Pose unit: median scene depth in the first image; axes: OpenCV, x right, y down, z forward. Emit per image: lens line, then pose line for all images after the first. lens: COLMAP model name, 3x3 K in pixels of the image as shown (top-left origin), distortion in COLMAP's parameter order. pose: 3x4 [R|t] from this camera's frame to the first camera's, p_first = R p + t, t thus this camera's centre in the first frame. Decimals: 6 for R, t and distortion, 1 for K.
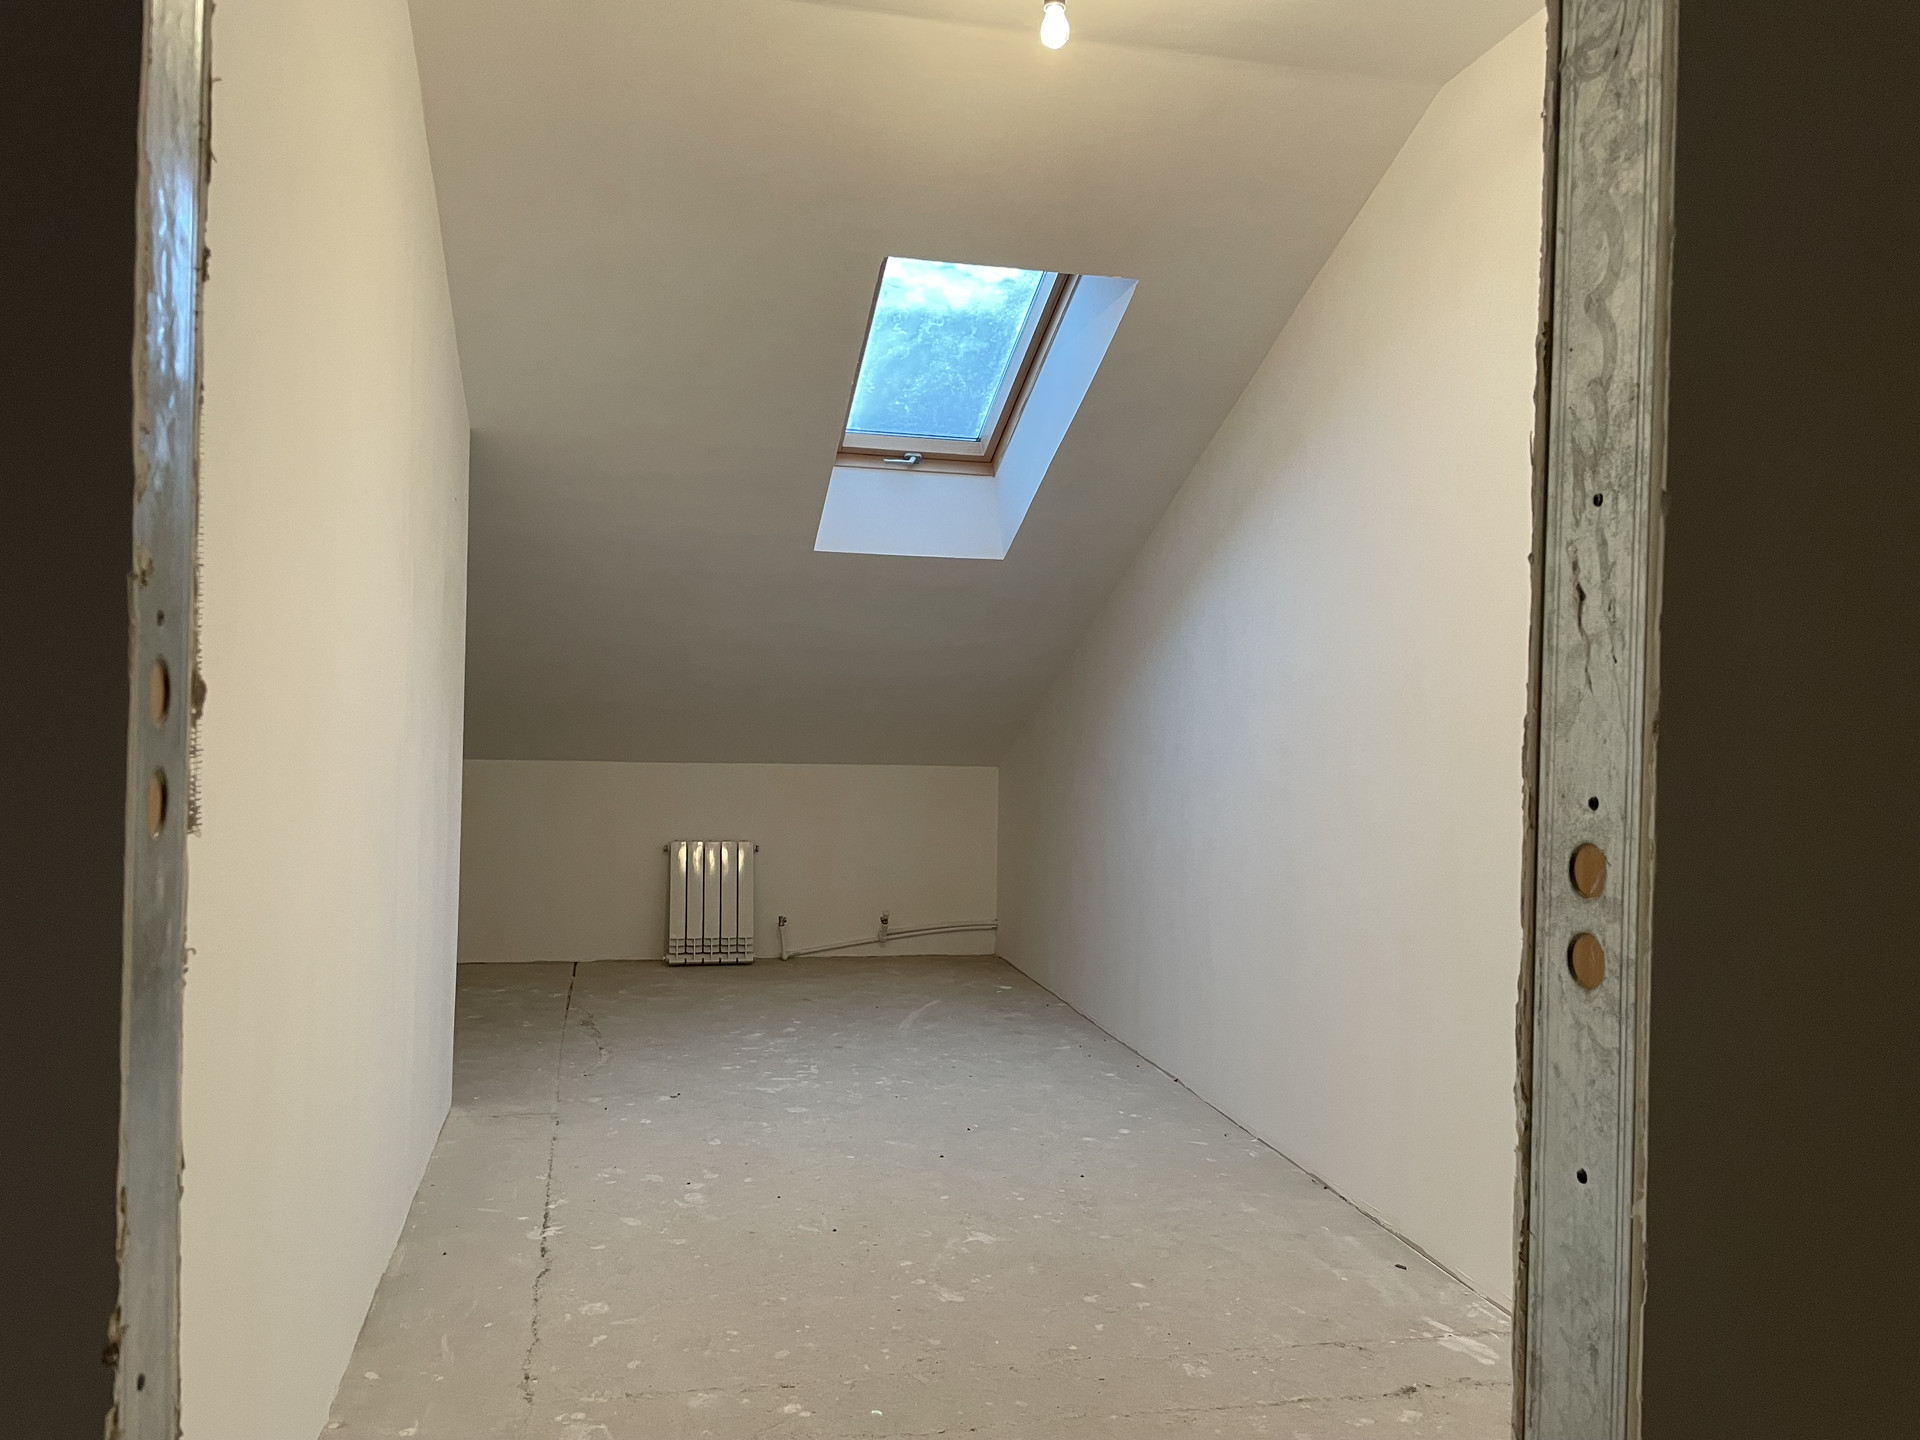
lens RADIAL K [[1496.1, 0, 956.9], [0, 1496.1, 715.8], [0, 0, 1]] dist [0.073710, -0.086201]
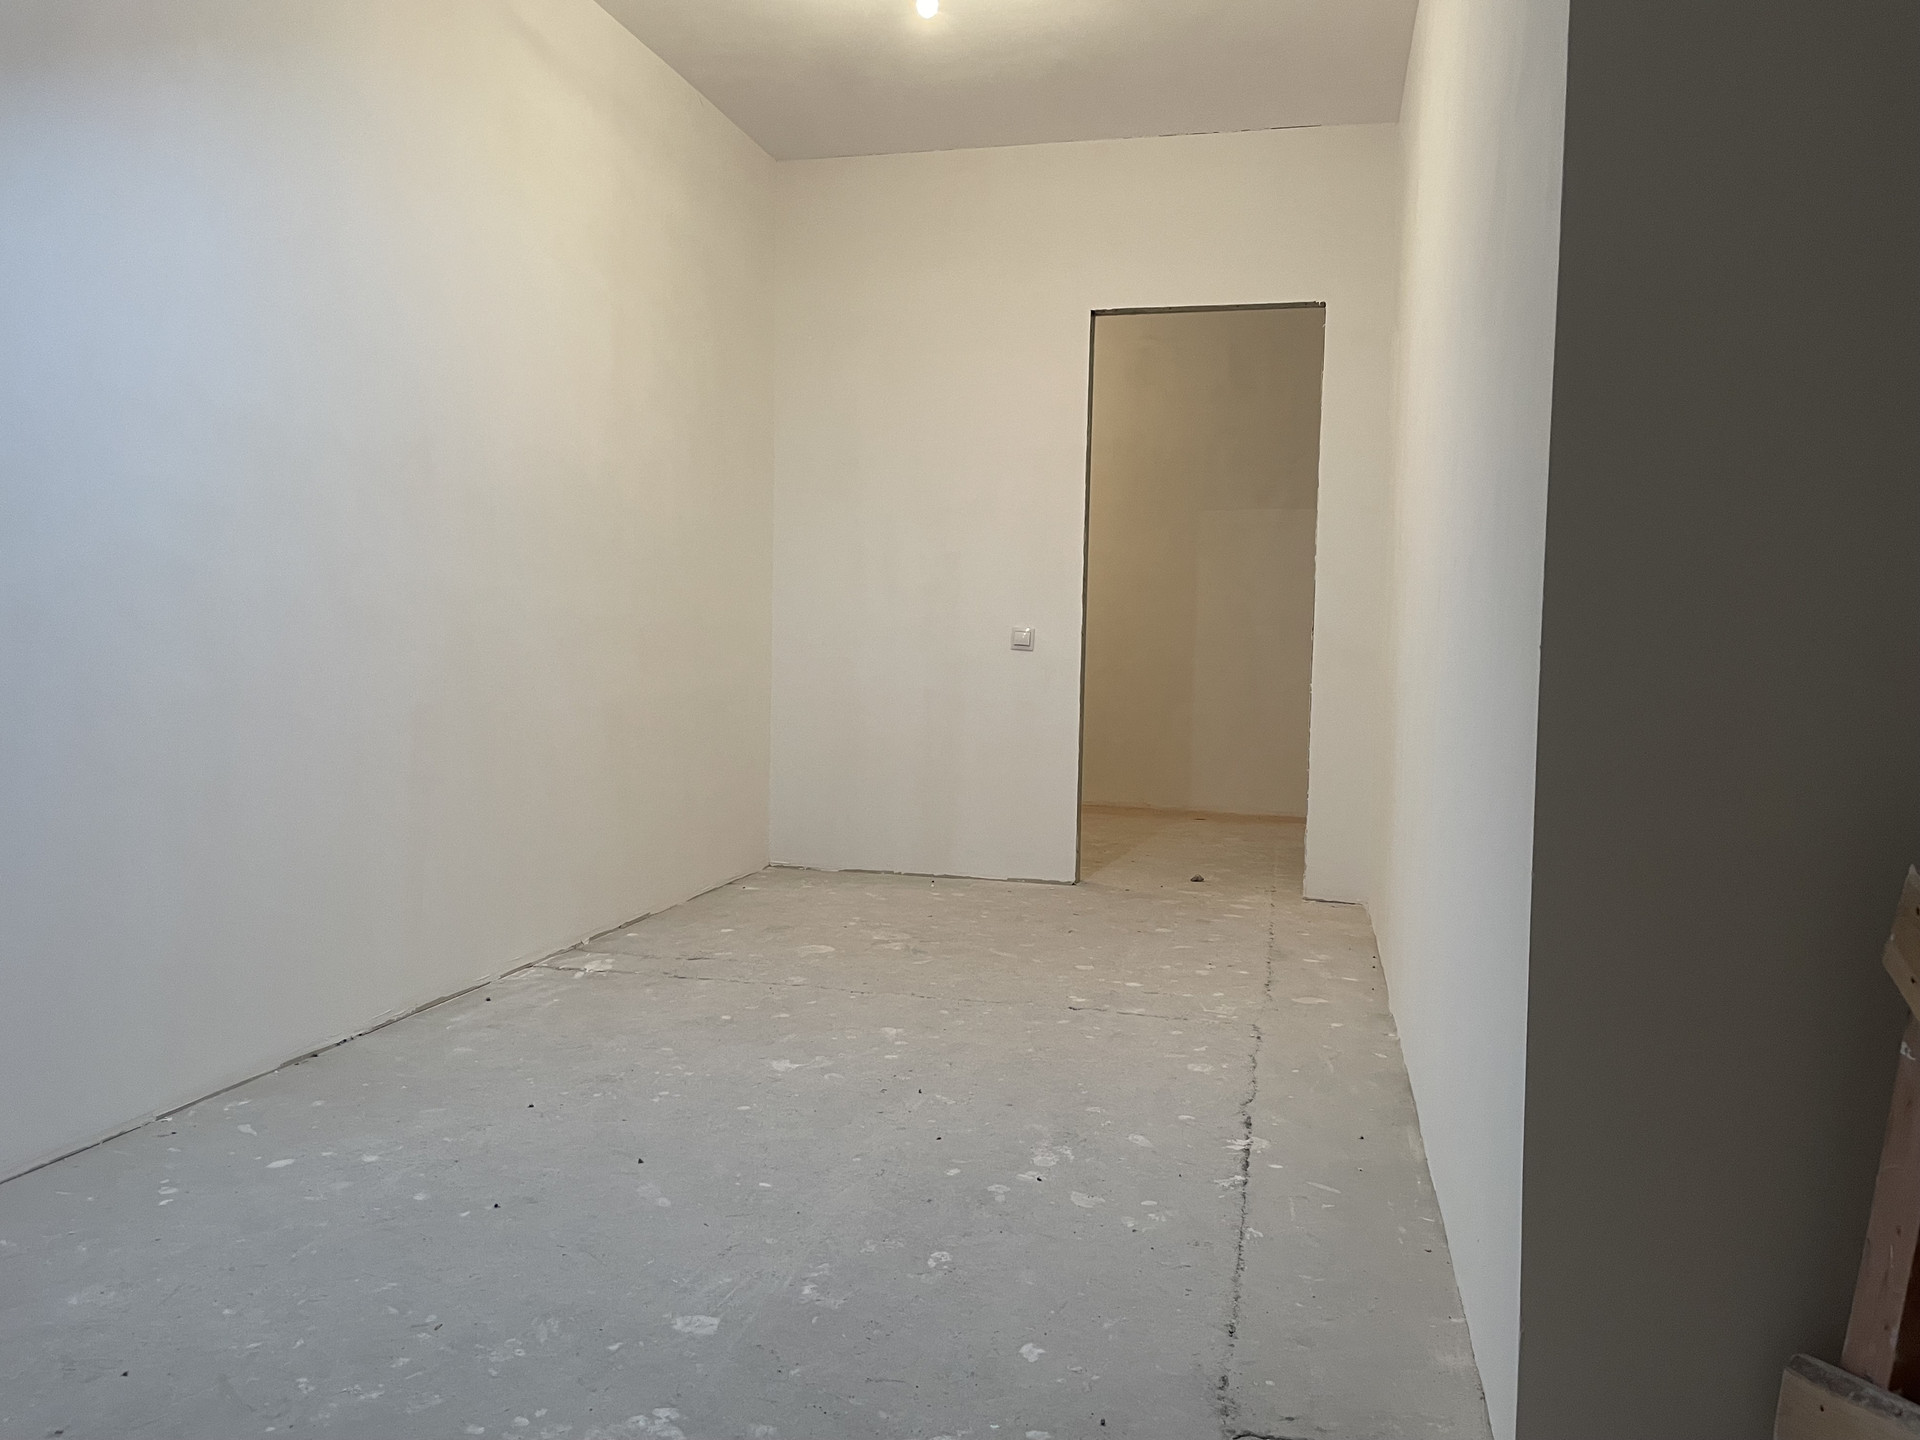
lens RADIAL K [[1496.1, 0, 958.2], [0, 1496.1, 721.2], [0, 0, 1]] dist [0.073710, -0.086201]
pose [[-0.898797, -0.065978, 0.433371, -0.532286], [-0.038349, 0.996653, 0.072201, 0.074826], [-0.436684, 0.048275, -0.898319, 2.025083]]
